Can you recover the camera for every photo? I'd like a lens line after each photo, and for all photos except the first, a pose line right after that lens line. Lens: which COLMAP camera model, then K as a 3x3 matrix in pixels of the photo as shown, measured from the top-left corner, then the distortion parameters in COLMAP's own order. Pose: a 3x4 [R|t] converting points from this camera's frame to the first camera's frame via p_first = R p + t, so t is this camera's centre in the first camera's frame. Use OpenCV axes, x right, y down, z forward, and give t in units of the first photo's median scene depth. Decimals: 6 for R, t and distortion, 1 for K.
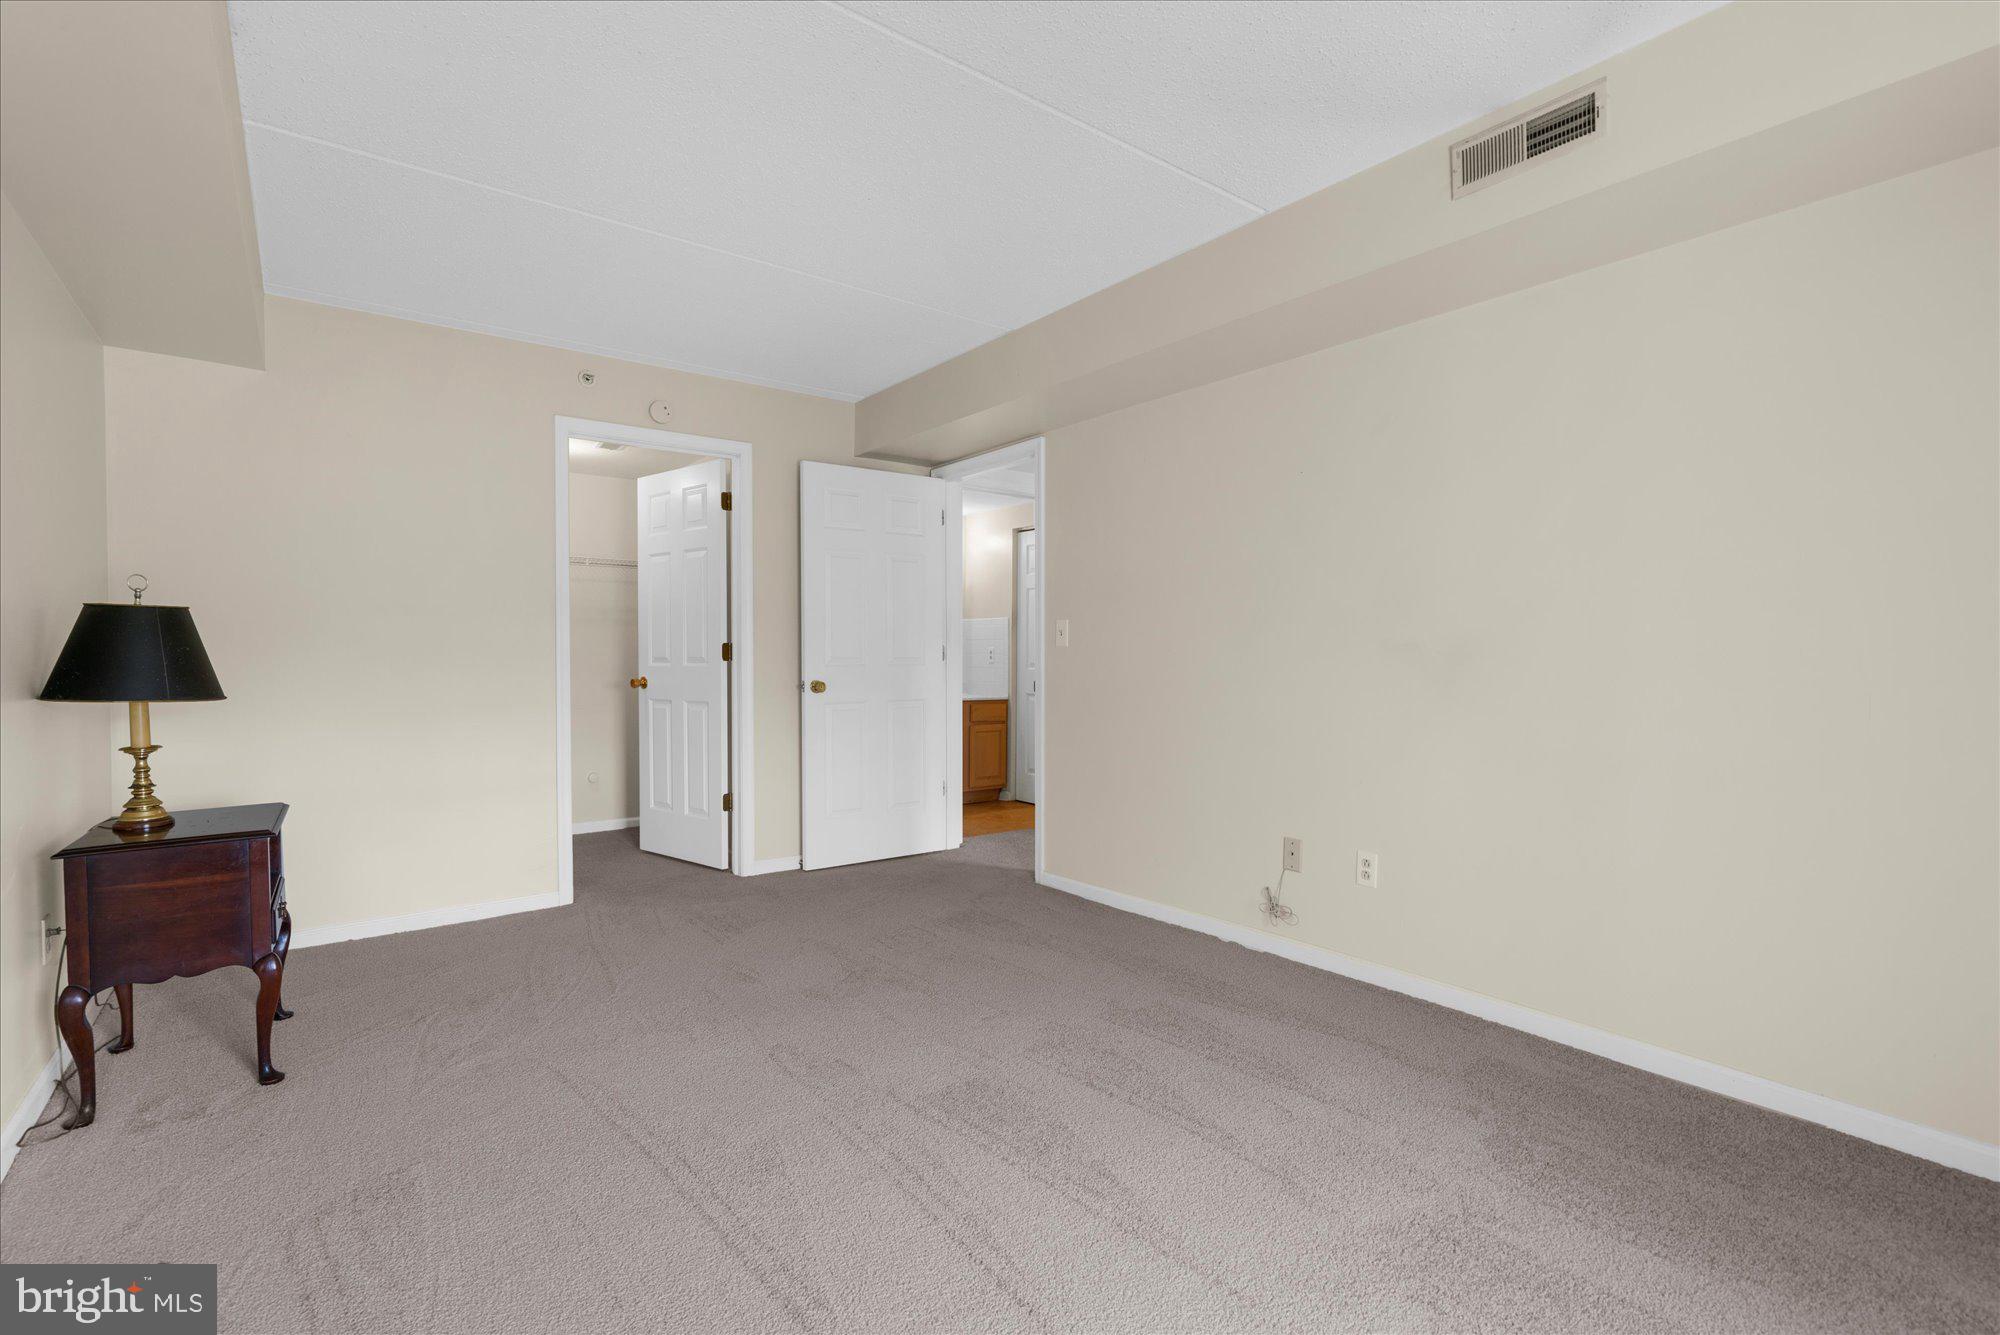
lens RADIAL K [[809.1, 0, 1009.3], [0, 809.1, 648.6], [0, 0, 1]] dist [0.001237, 0.000112]
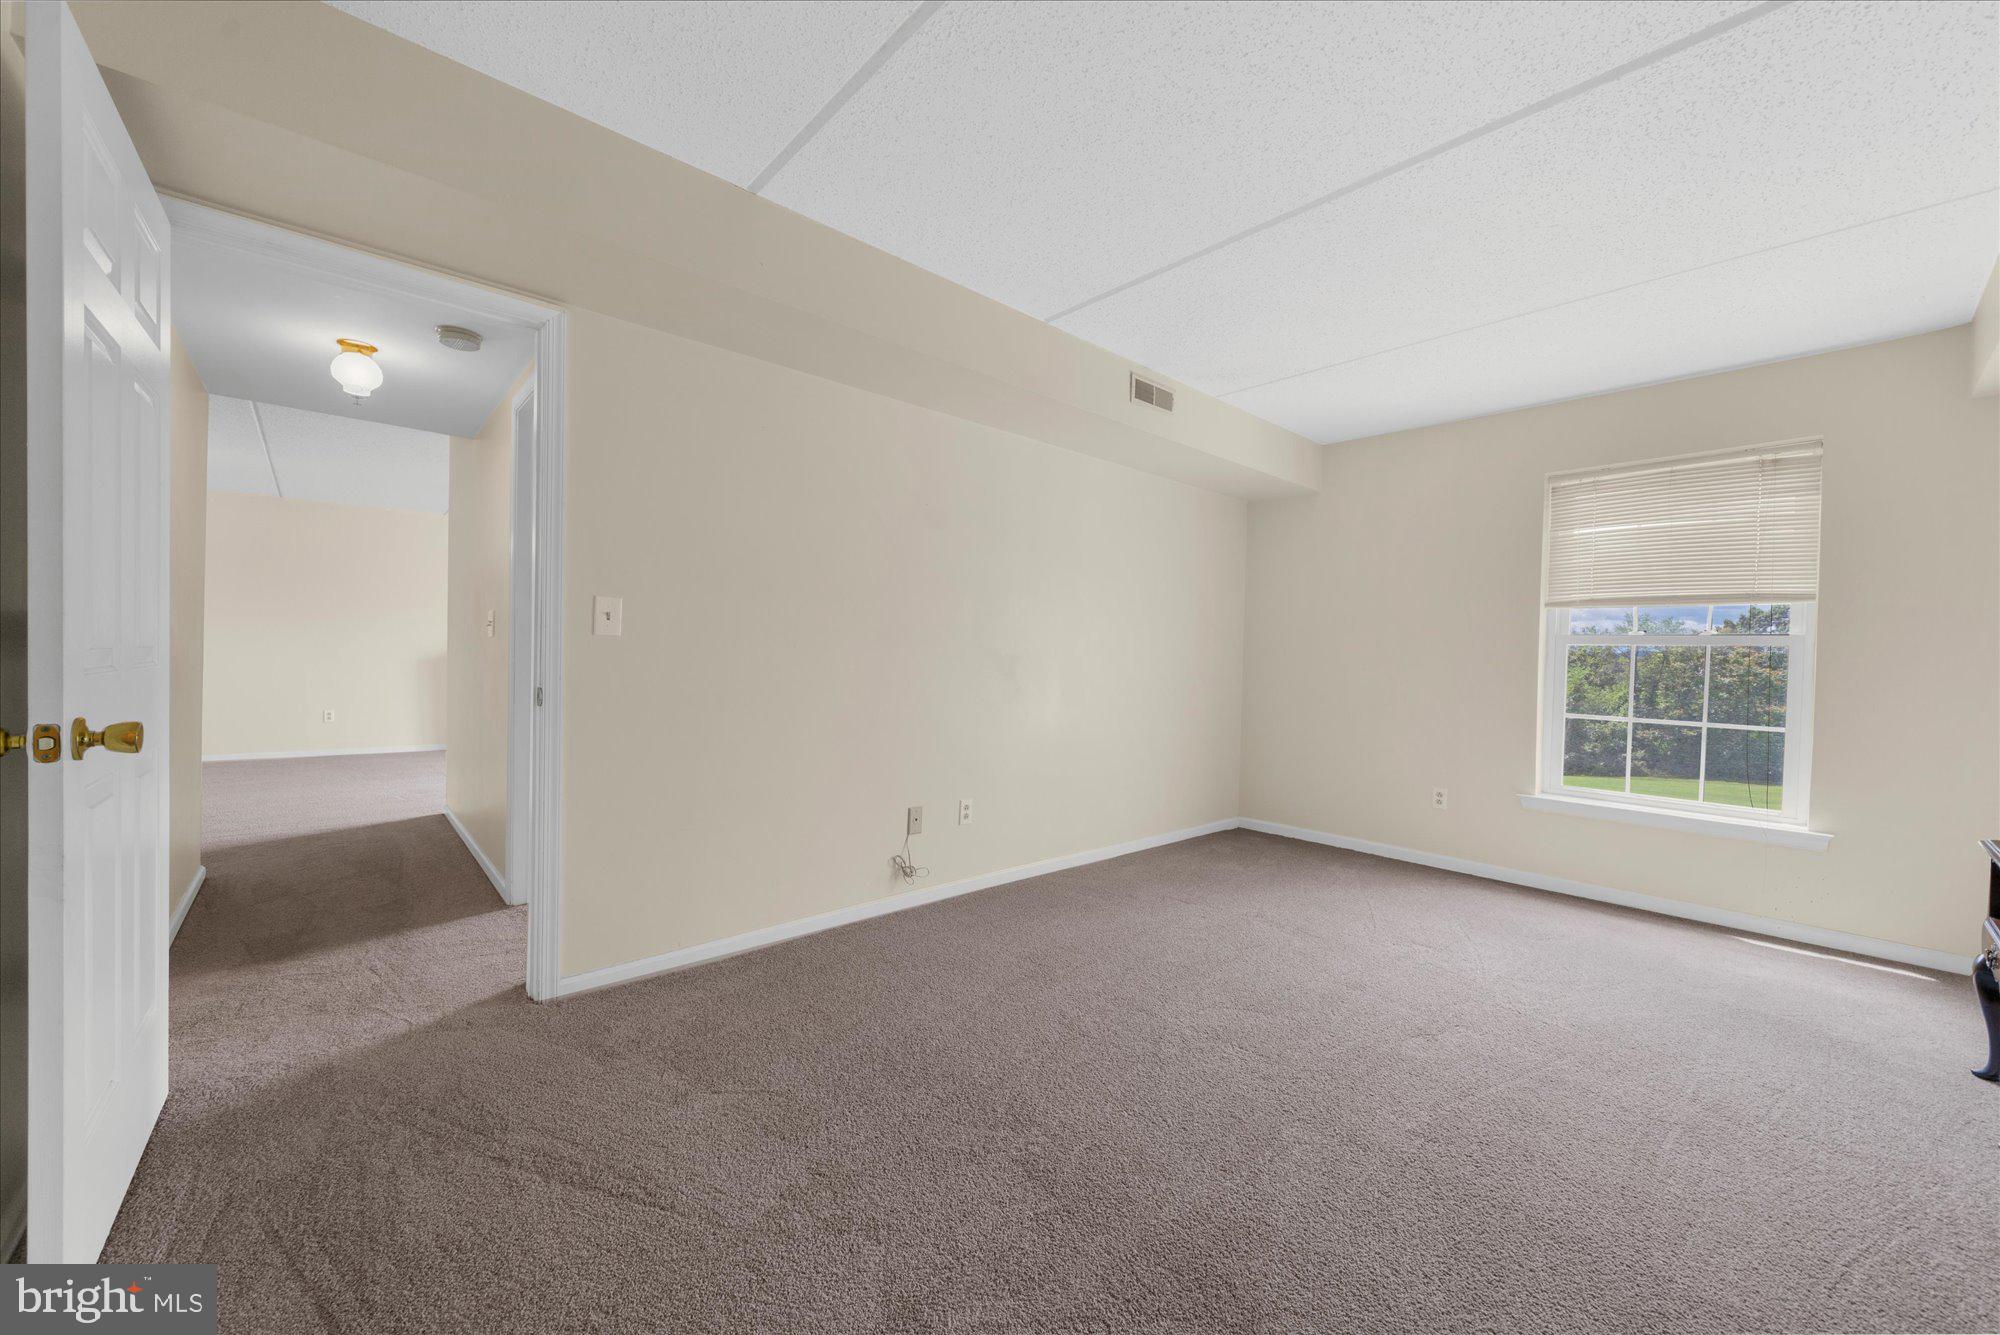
lens RADIAL K [[778.3, 0, 1000.0], [0, 778.3, 667.5], [0, 0, 1]] dist [0.000275, 0.000016]
pose [[-0.009178, -0.012433, 0.999881, -0.803143], [-0.025912, 0.999590, 0.012192, 0.010502], [-0.999622, -0.025797, -0.009497, 0.887885]]
